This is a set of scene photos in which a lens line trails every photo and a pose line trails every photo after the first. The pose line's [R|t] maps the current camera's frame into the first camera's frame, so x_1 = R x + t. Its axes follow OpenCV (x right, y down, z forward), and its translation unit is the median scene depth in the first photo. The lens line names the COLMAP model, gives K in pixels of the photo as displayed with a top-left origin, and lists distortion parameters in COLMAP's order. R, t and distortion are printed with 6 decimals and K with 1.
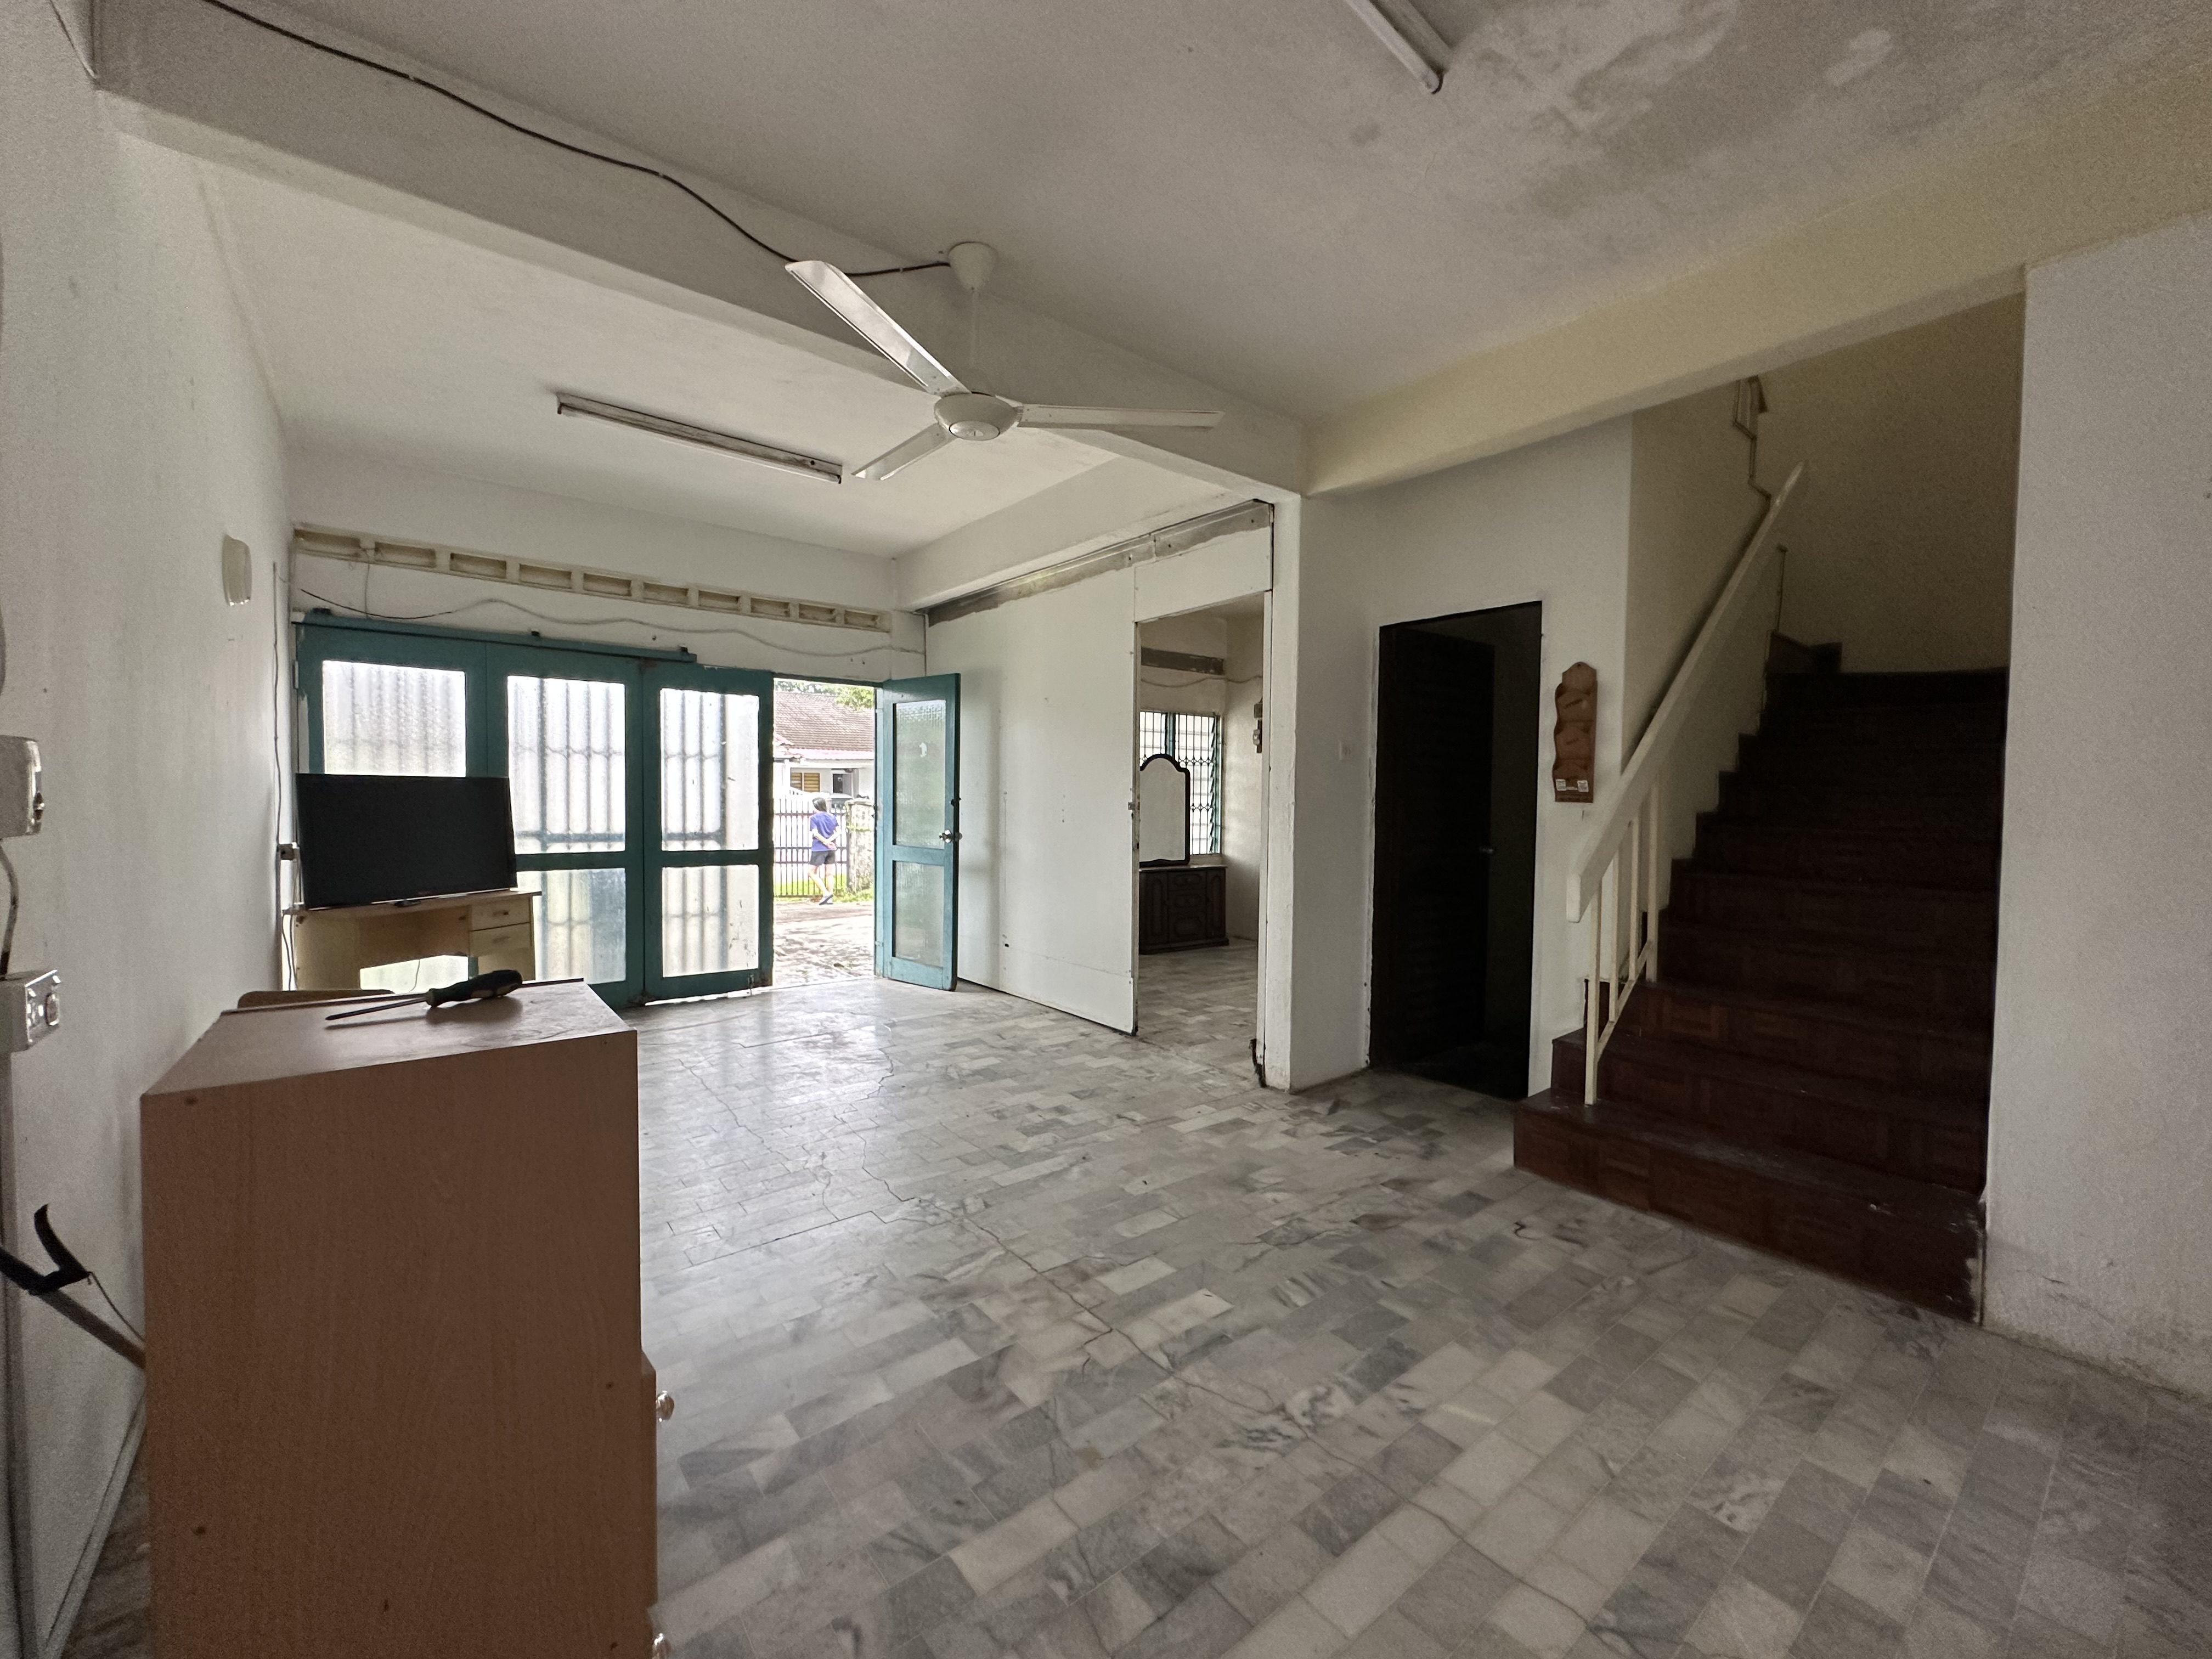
lens RADIAL K [[895.1, 0, 1115.8], [0, 895.1, 830.9], [0, 0, 1]] dist [-0.000315, -0.000144]
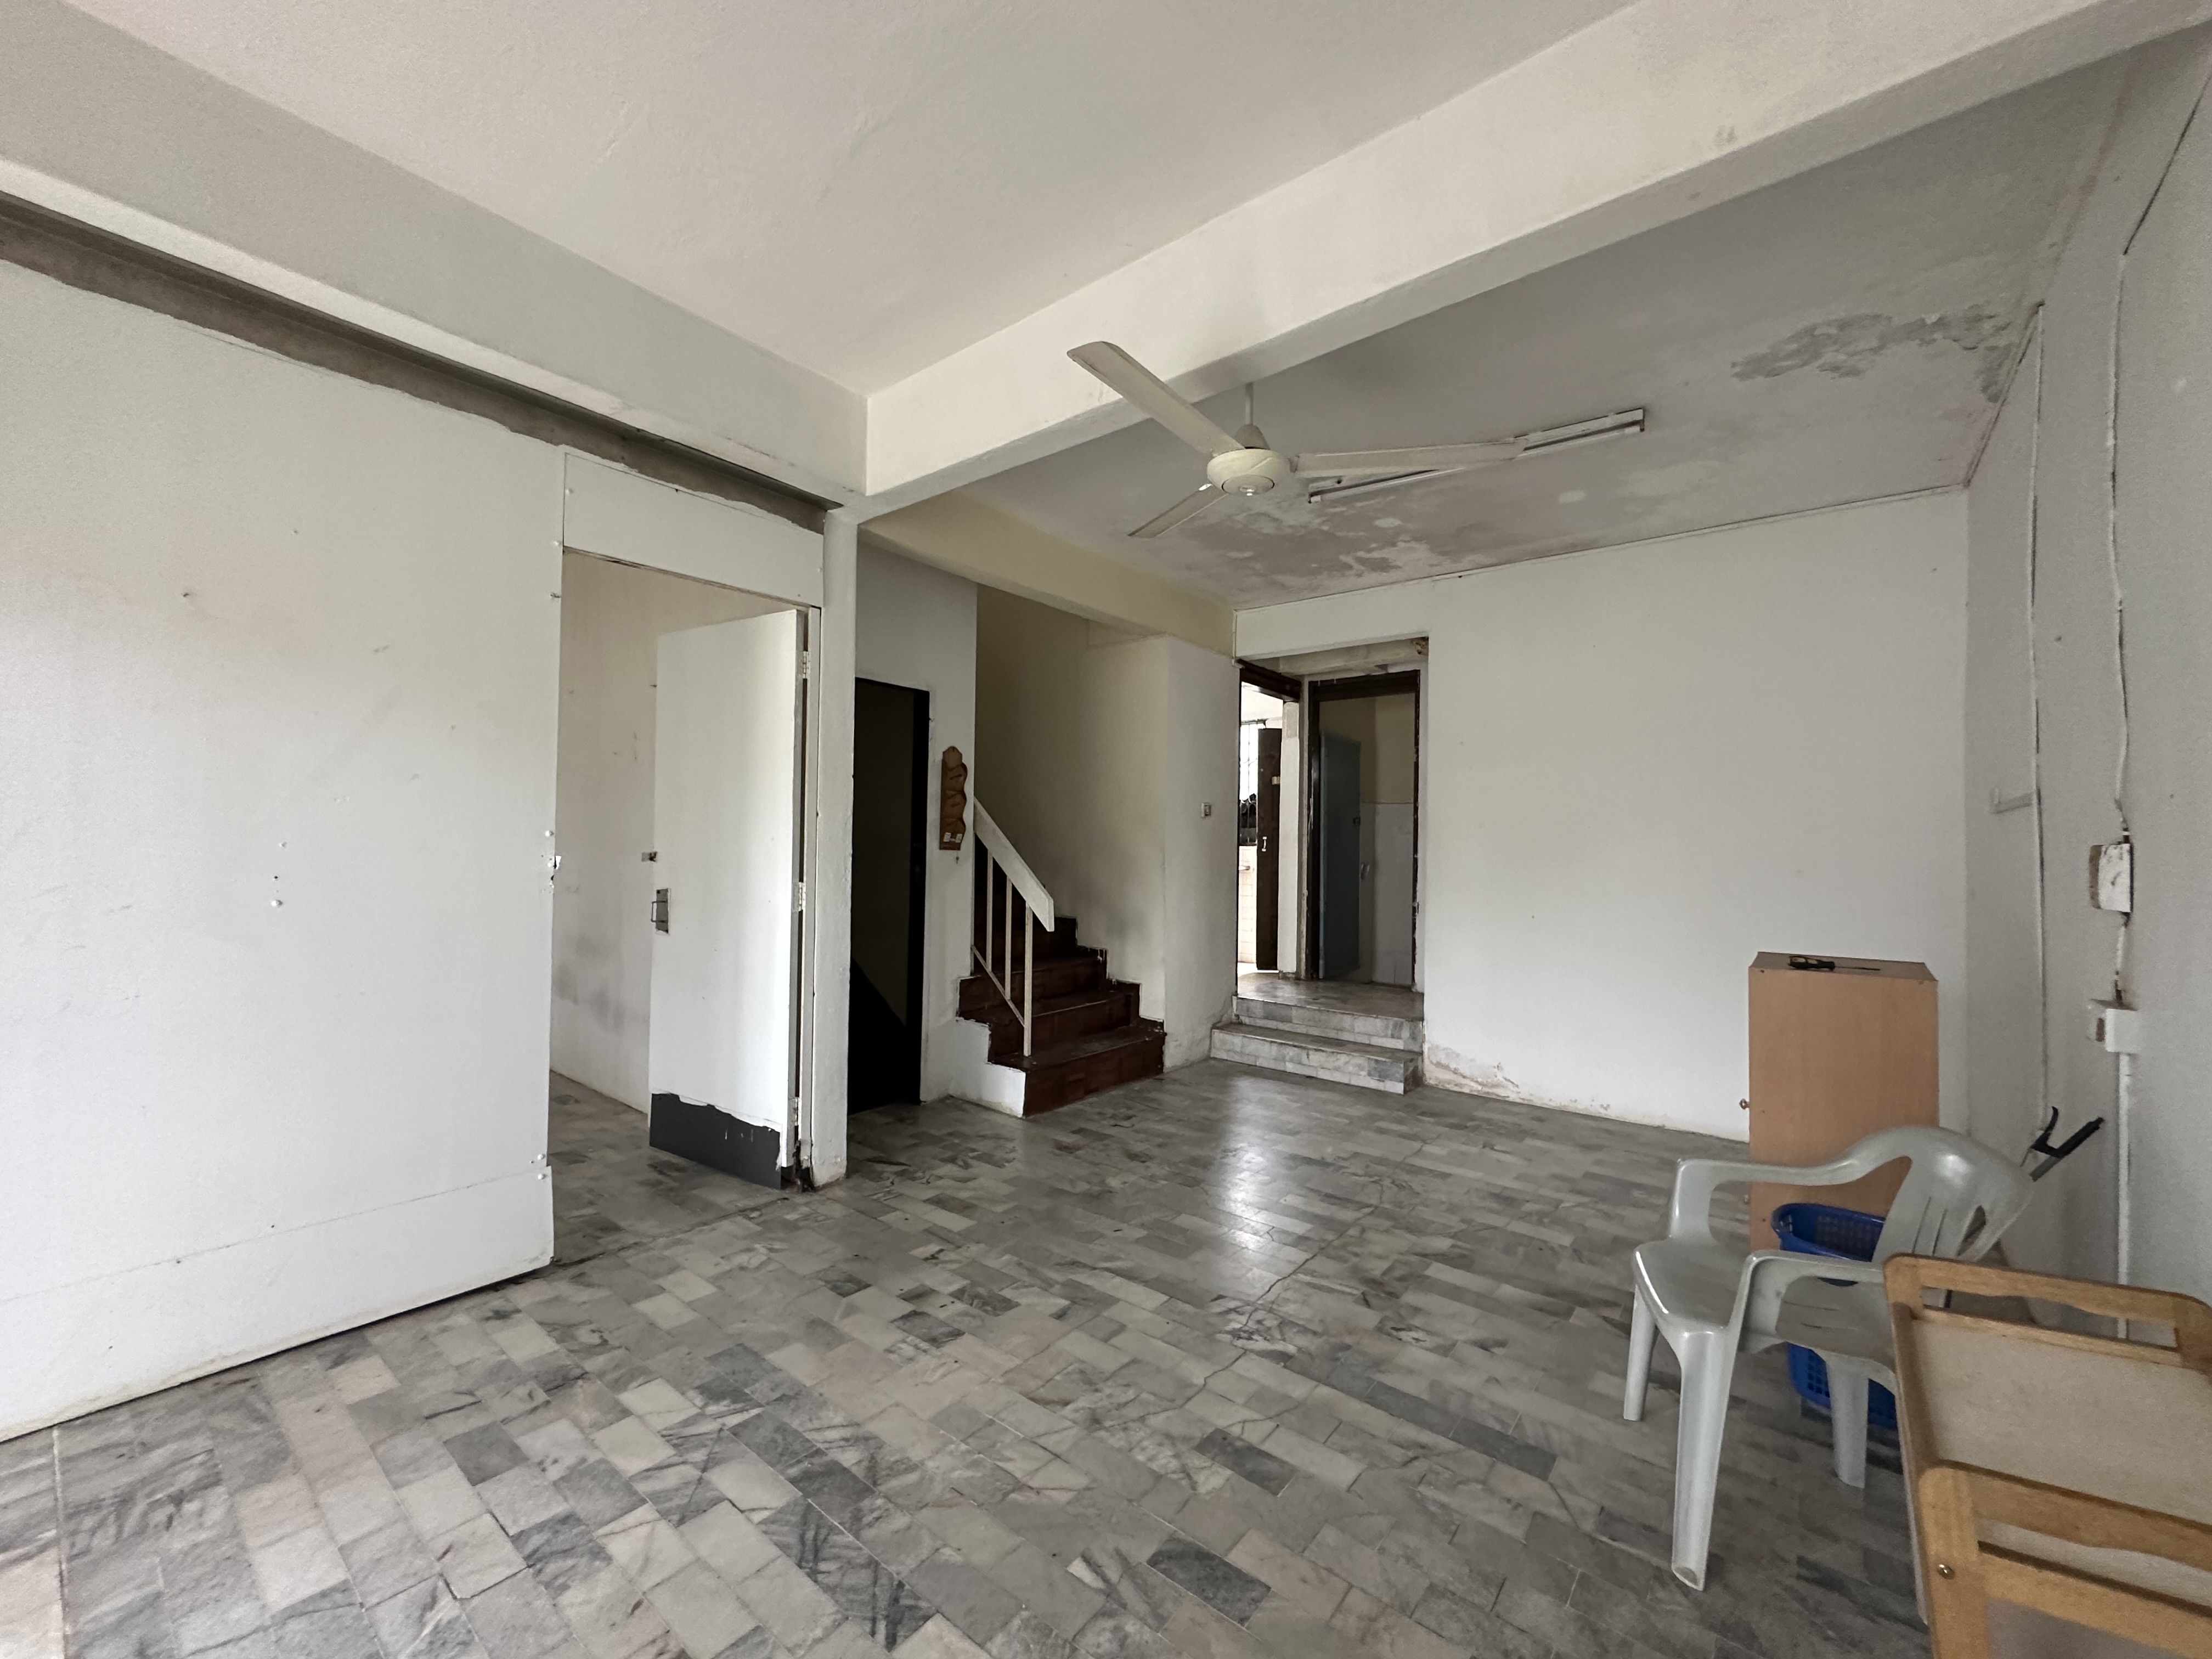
lens RADIAL K [[895.1, 0, 1094.5], [0, 895.1, 834.3], [0, 0, 1]] dist [-0.000315, -0.000144]
pose [[-0.218241, 0.001867, 0.975893, -0.939517], [0.018497, 0.999826, 0.002224, -0.061396], [-0.975720, 0.018536, -0.218237, 1.212952]]
